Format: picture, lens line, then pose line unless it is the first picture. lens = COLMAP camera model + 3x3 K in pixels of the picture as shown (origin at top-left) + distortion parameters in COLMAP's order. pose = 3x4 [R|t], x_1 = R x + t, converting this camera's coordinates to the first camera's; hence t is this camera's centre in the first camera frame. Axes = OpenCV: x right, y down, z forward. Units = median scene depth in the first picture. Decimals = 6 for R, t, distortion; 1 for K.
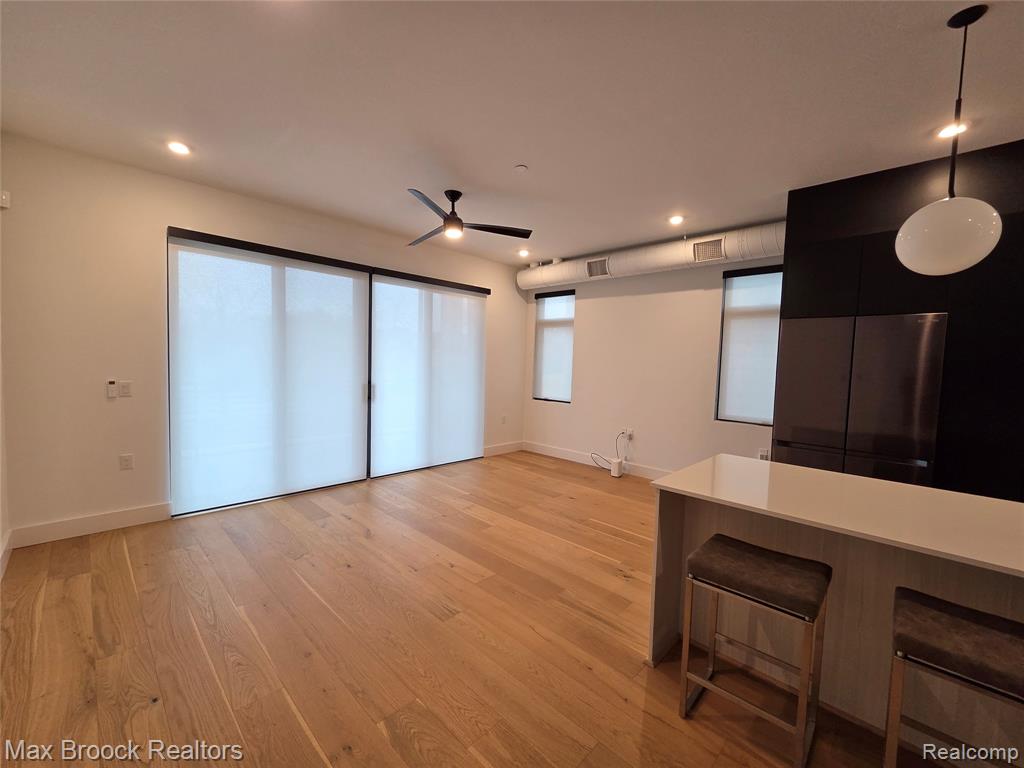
lens RADIAL K [[417.6, 0, 516.4], [0, 417.6, 384.4], [0, 0, 1]] dist [-0.003201, 0.000031]
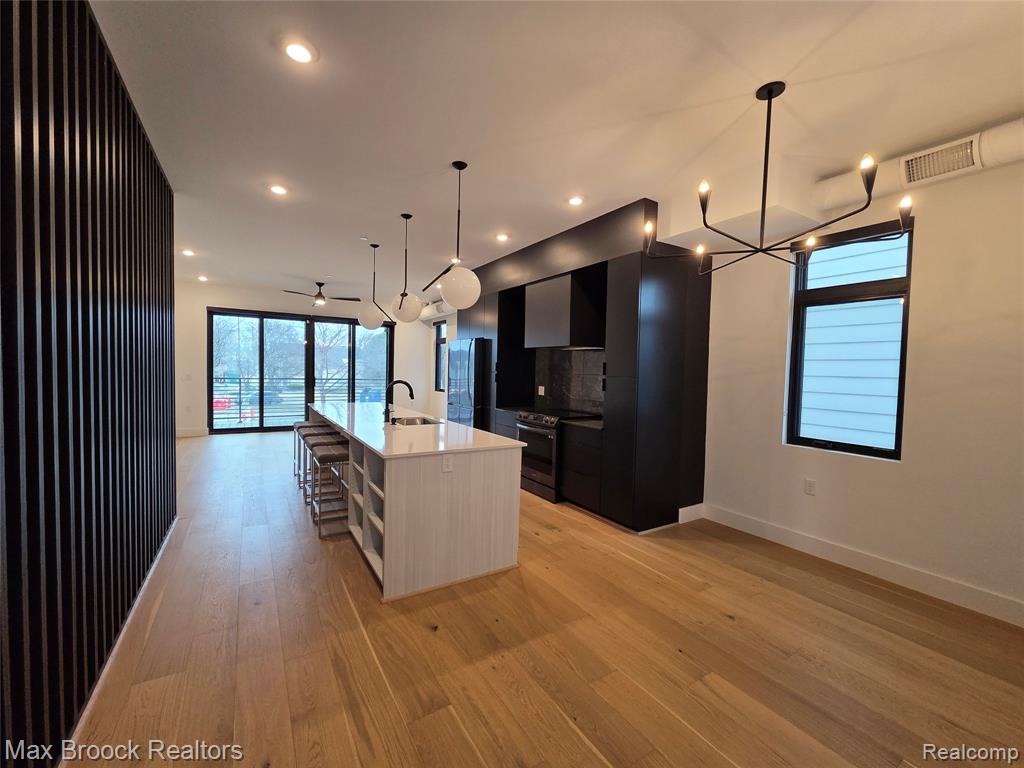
lens RADIAL K [[417.6, 0, 511.4], [0, 417.6, 384.7], [0, 0, 1]] dist [-0.003201, 0.000031]
pose [[0.964566, 0.006377, -0.263765, 1.160639], [-0.013936, 0.999544, -0.026798, 0.081634], [0.263474, 0.029524, 0.964215, -0.658178]]
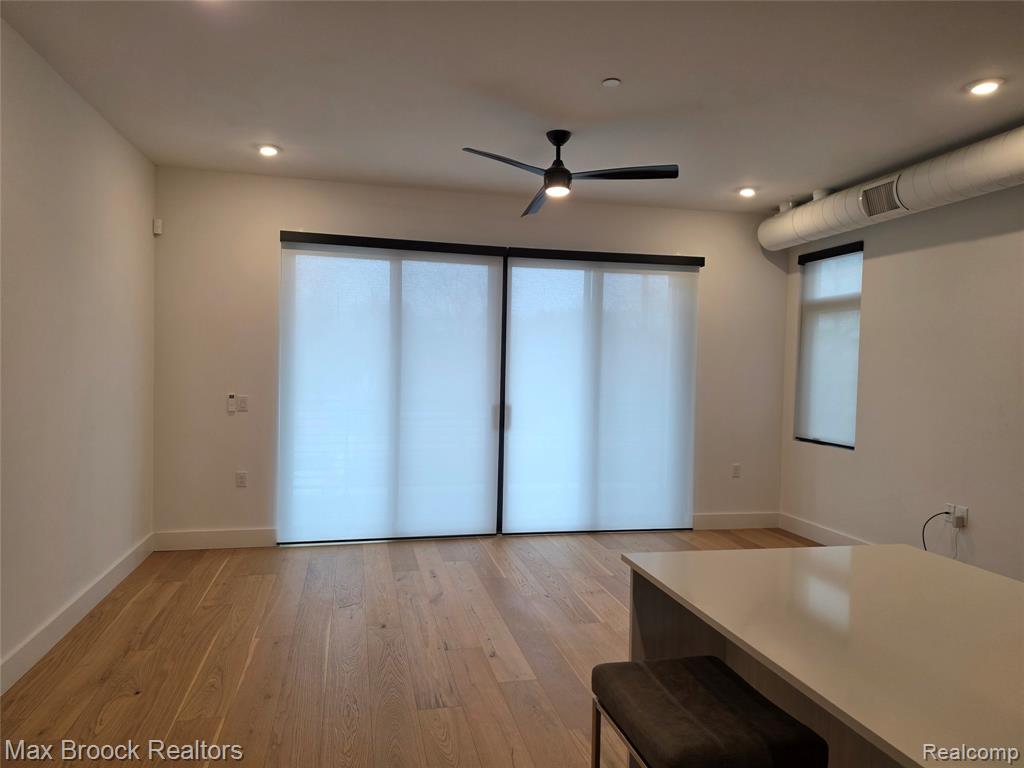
lens RADIAL K [[678.0, 0, 511.8], [0, 678.0, 386.1], [0, 0, 1]] dist [0.053864, -0.021721]
pose [[0.835843, 0.002047, -0.548965, 0.363615], [-0.025924, 0.999025, -0.035746, 0.008640], [0.548356, 0.044109, 0.835081, 0.008501]]
